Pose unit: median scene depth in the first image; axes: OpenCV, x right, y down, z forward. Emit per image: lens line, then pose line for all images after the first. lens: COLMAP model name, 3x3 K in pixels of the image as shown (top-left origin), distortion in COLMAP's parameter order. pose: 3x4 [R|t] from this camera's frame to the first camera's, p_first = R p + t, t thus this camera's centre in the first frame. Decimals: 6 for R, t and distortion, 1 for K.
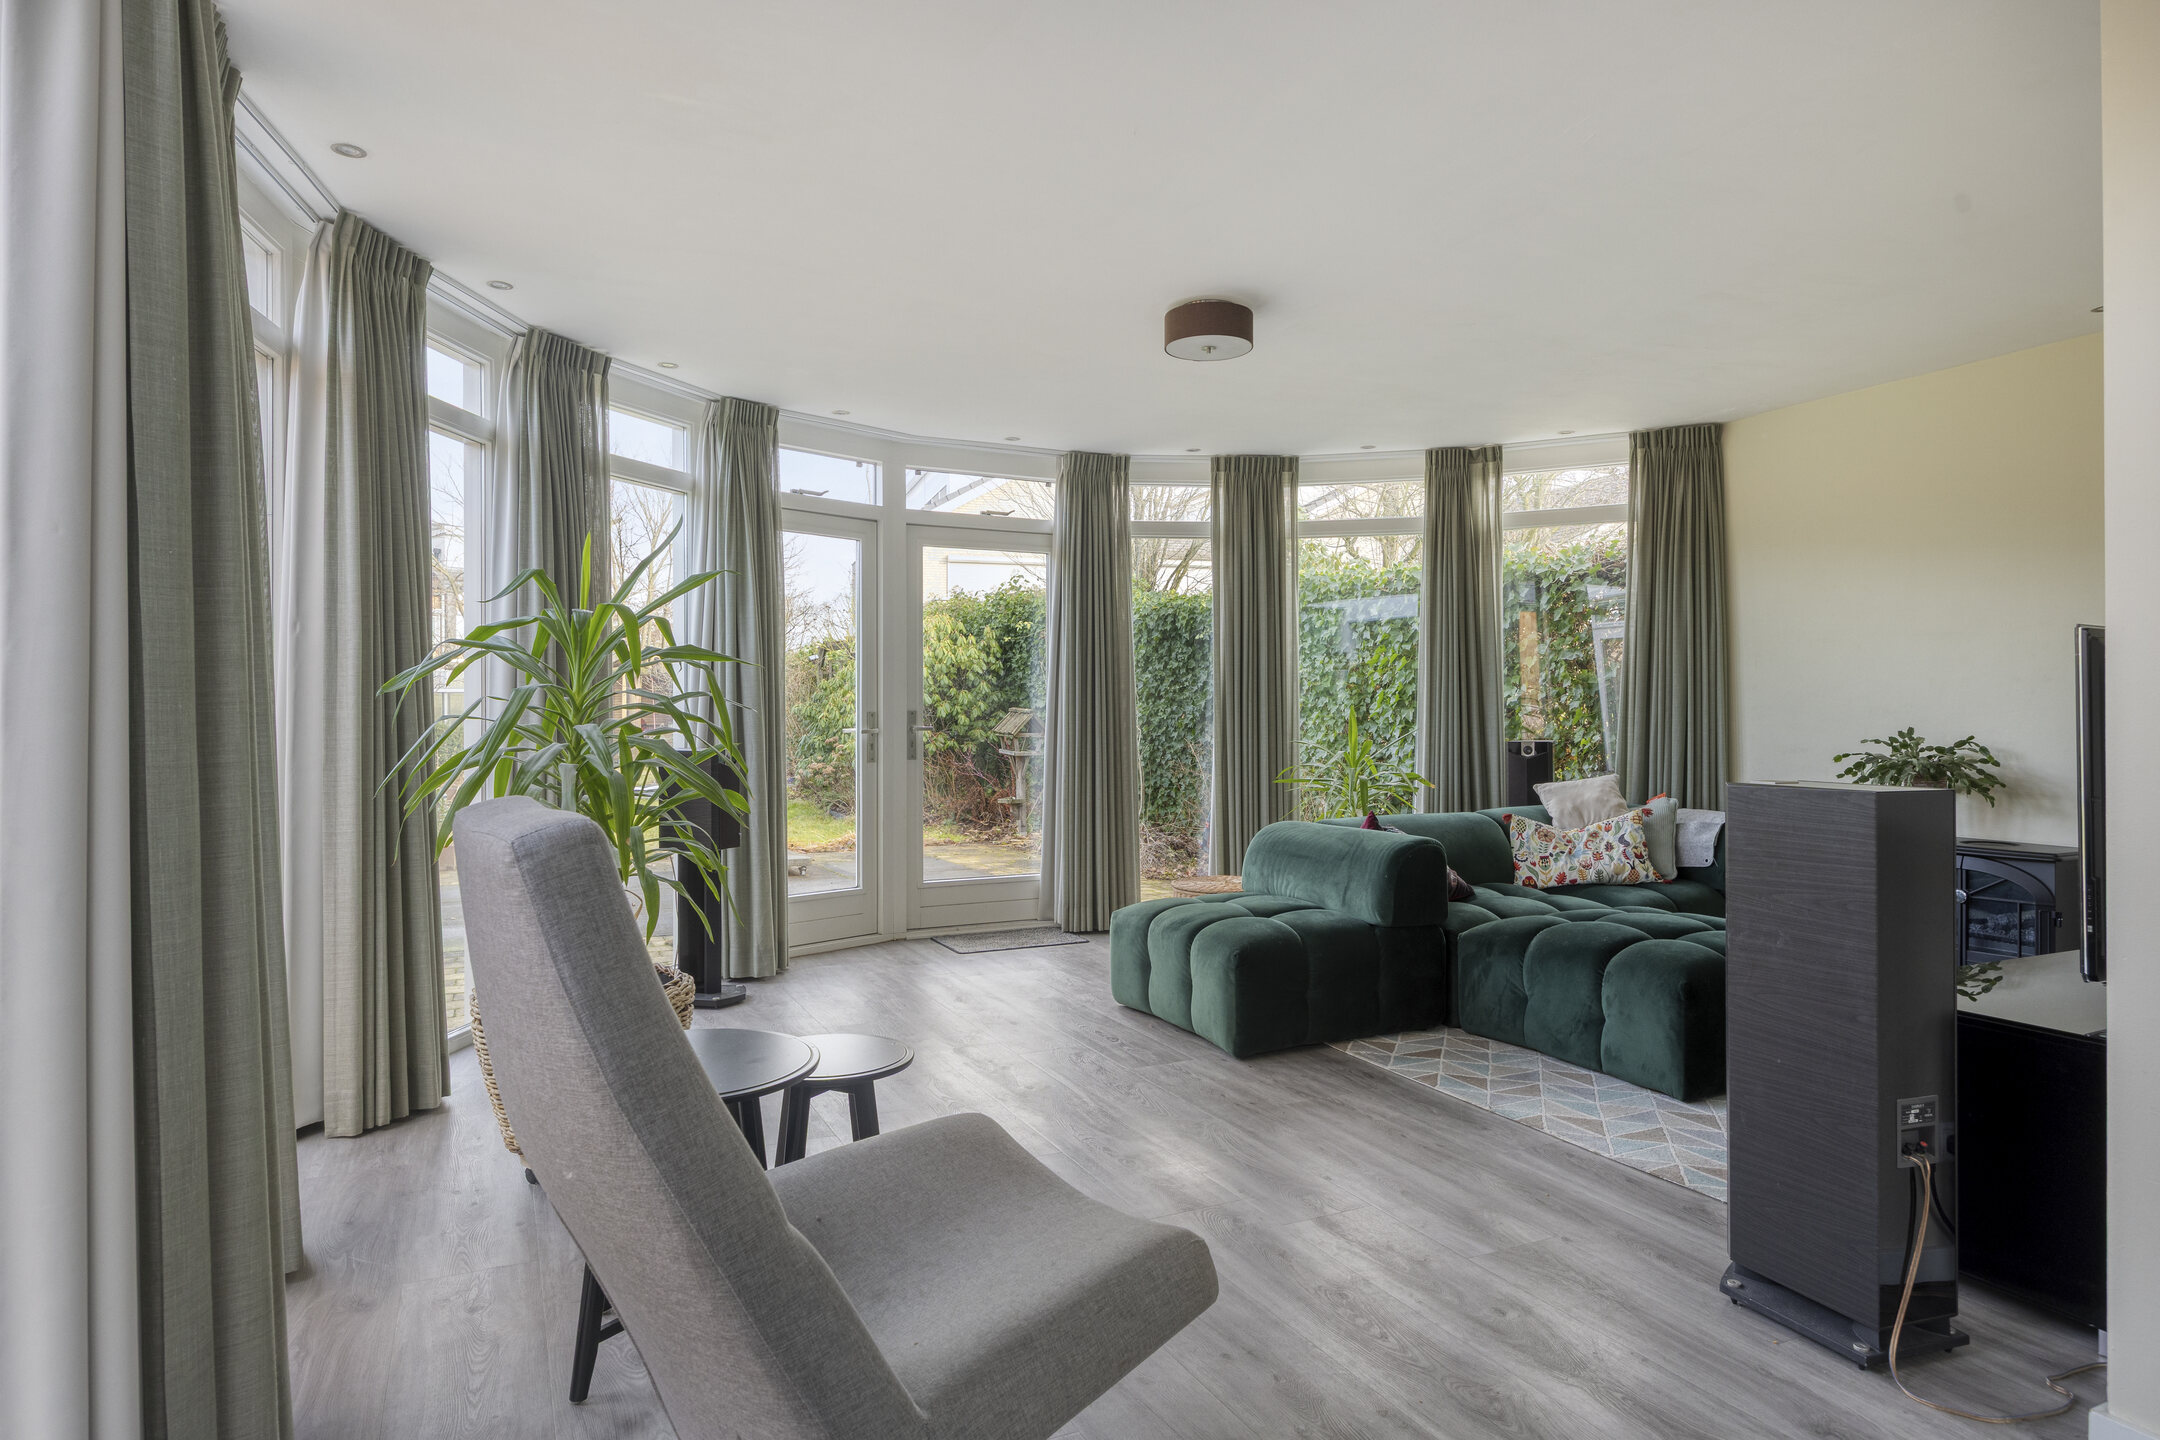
lens RADIAL K [[1224.1, 0, 1082.1], [0, 1224.1, 711.1], [0, 0, 1]] dist [-0.000322, -0.000015]
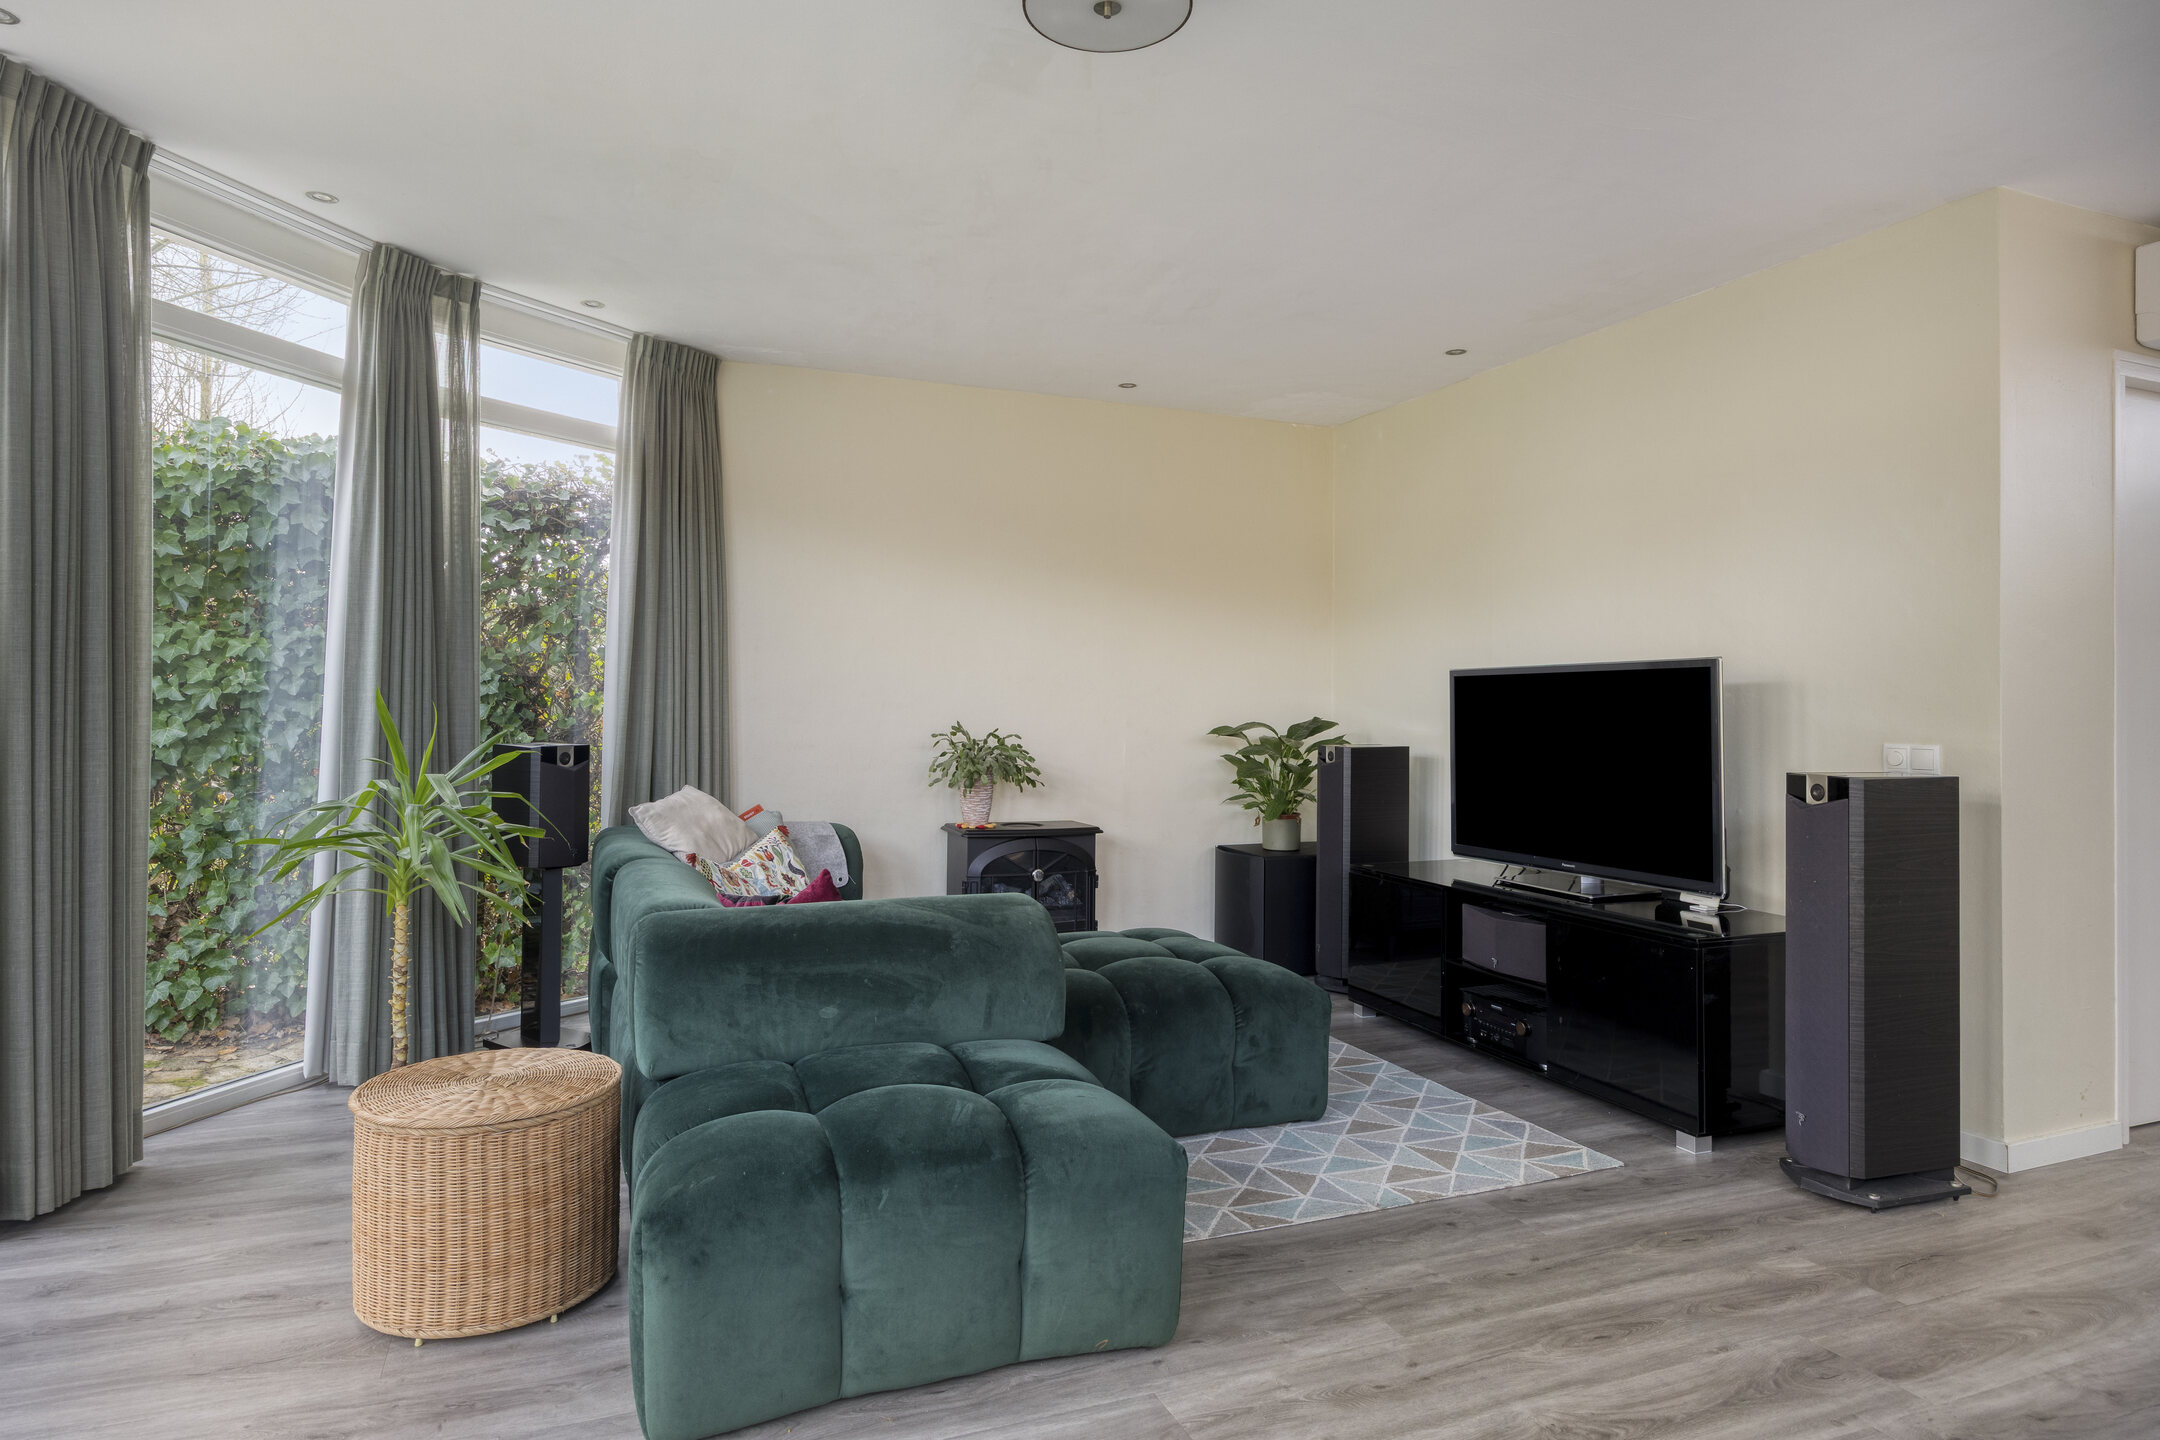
lens RADIAL K [[1224.1, 0, 1082.1], [0, 1224.1, 711.1], [0, 0, 1]] dist [-0.000322, -0.000015]
pose [[0.088893, 0.001594, 0.996040, -0.419578], [0.000215, 0.999999, -0.001620, 0.009065], [-0.996041, 0.000358, 0.088892, 1.018706]]
